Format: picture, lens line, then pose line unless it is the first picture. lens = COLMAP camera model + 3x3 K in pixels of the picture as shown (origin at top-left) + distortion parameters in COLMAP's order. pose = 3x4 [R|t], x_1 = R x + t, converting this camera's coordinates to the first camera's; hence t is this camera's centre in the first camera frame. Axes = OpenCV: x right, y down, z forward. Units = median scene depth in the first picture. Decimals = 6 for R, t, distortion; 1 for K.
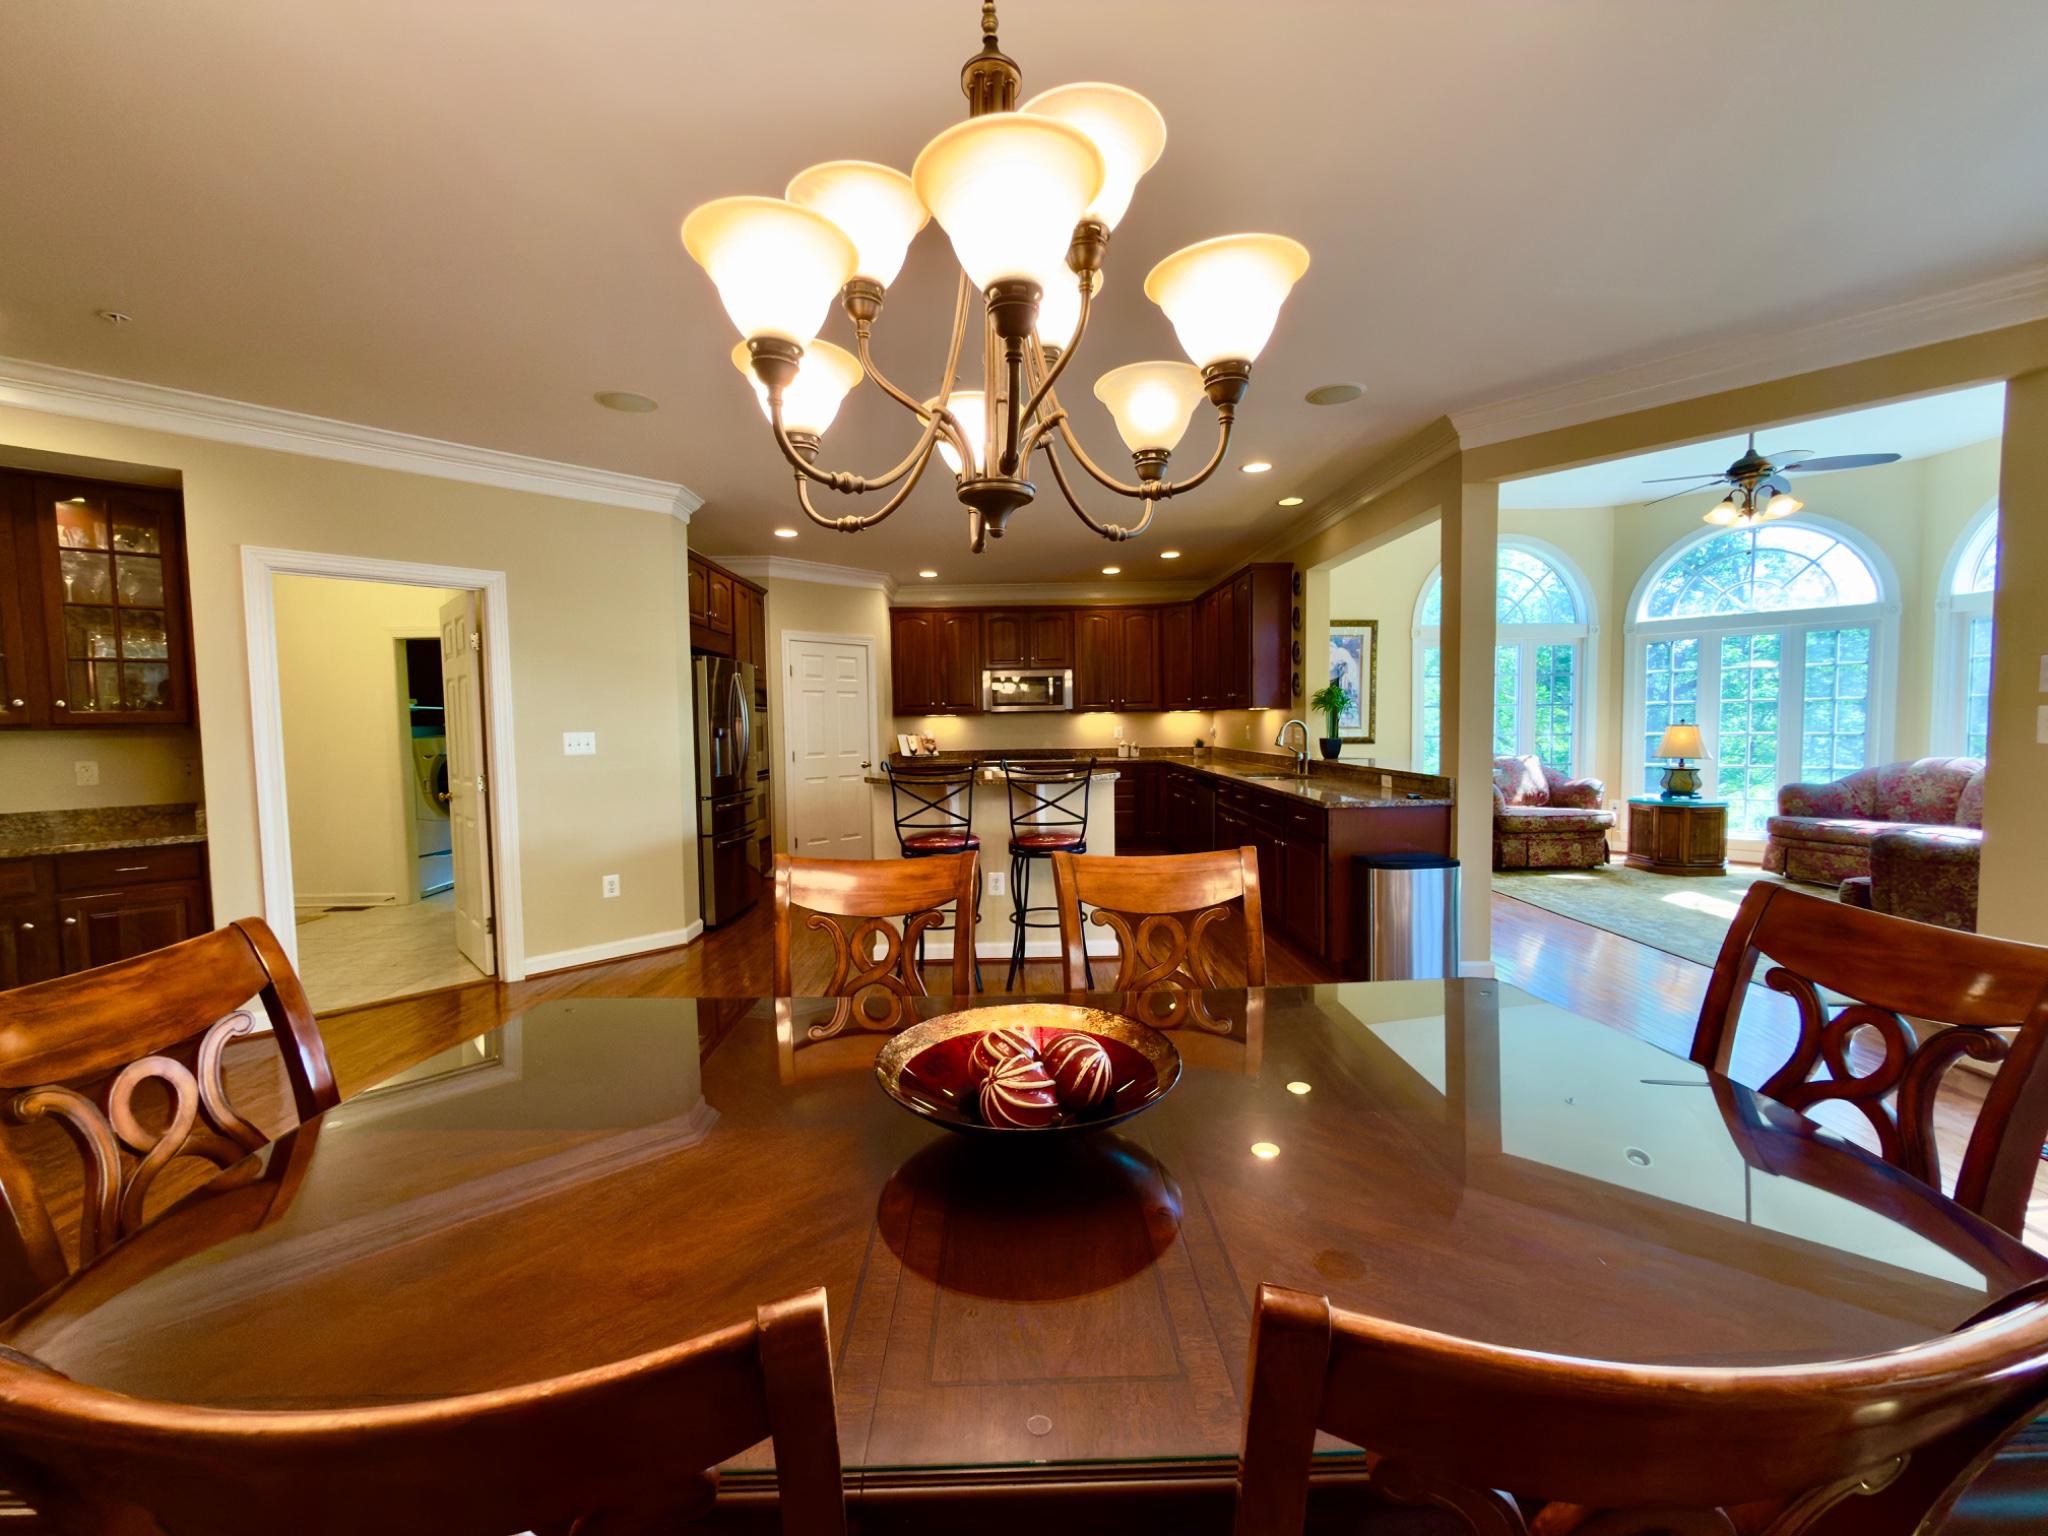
lens RADIAL K [[816.6, 0, 1024.0], [0, 816.6, 768.0], [0, 0, 1]] dist [0.001269, -0.000229]
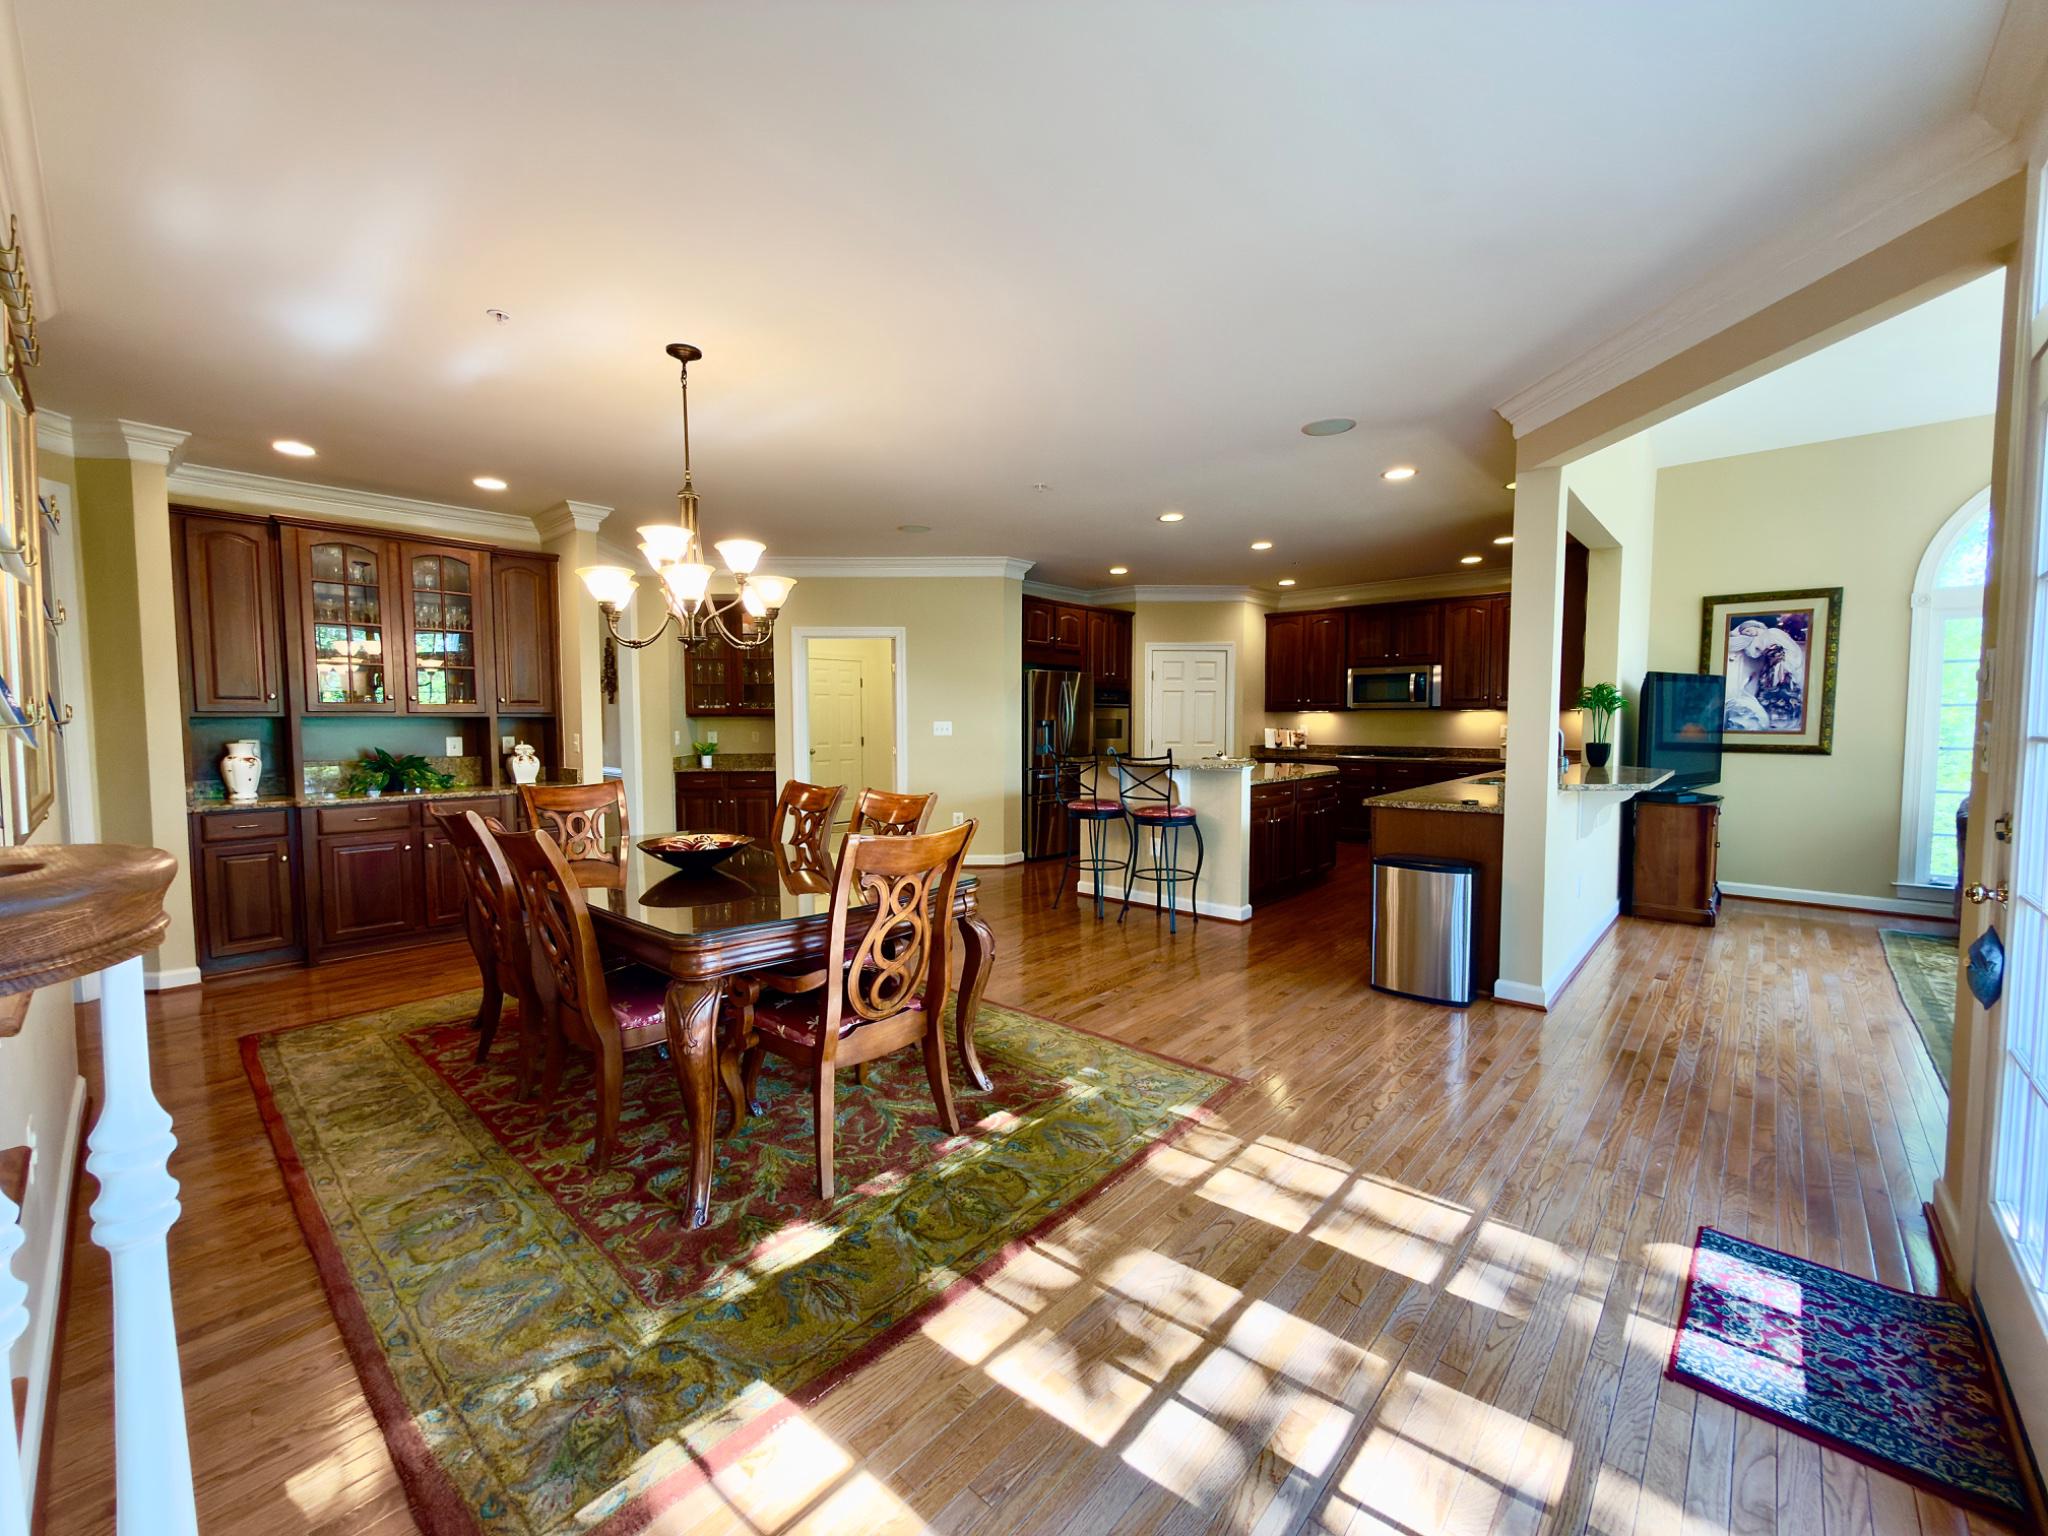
lens RADIAL K [[816.6, 0, 1024.0], [0, 816.6, 768.0], [0, 0, 1]] dist [0.001269, -0.000229]
pose [[0.726992, 0.055789, -0.684375, 0.409356], [-0.048820, 0.998371, 0.029526, -0.004573], [0.684908, 0.011946, 0.728532, -0.038286]]
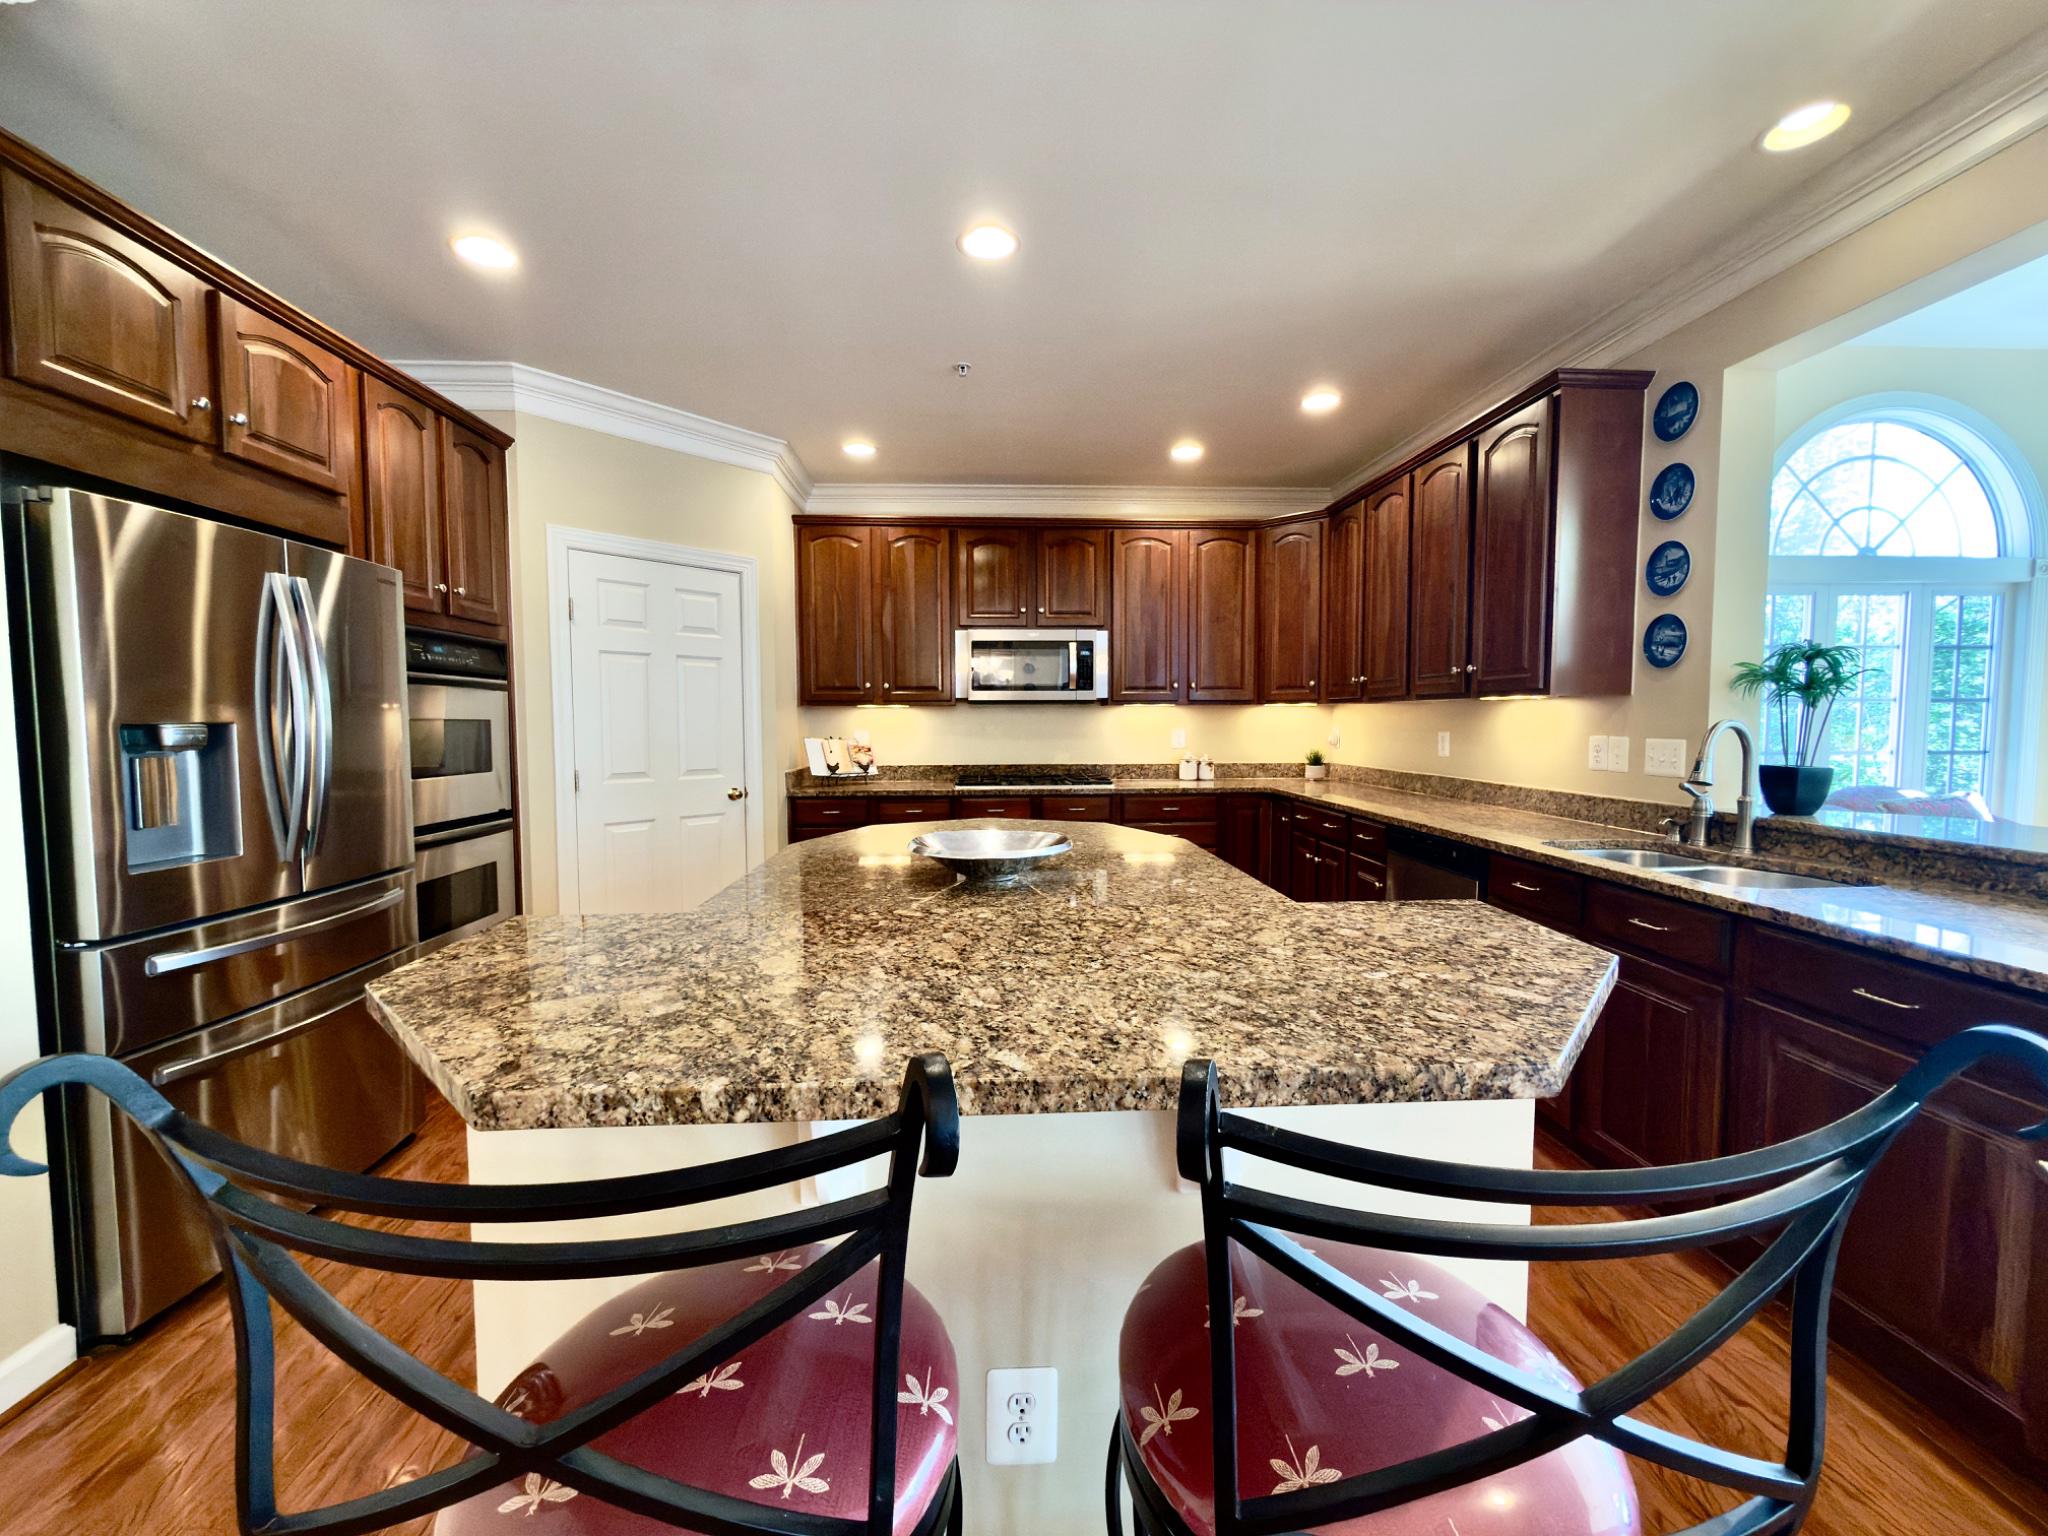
lens RADIAL K [[824.4, 0, 1020.9], [0, 824.4, 770.0], [0, 0, 1]] dist [0.007421, 0.000212]
pose [[0.999294, 0.010470, 0.036080, -0.026914], [-0.010619, 0.999936, 0.003942, -0.024920], [-0.036036, -0.004322, 0.999341, 0.461989]]
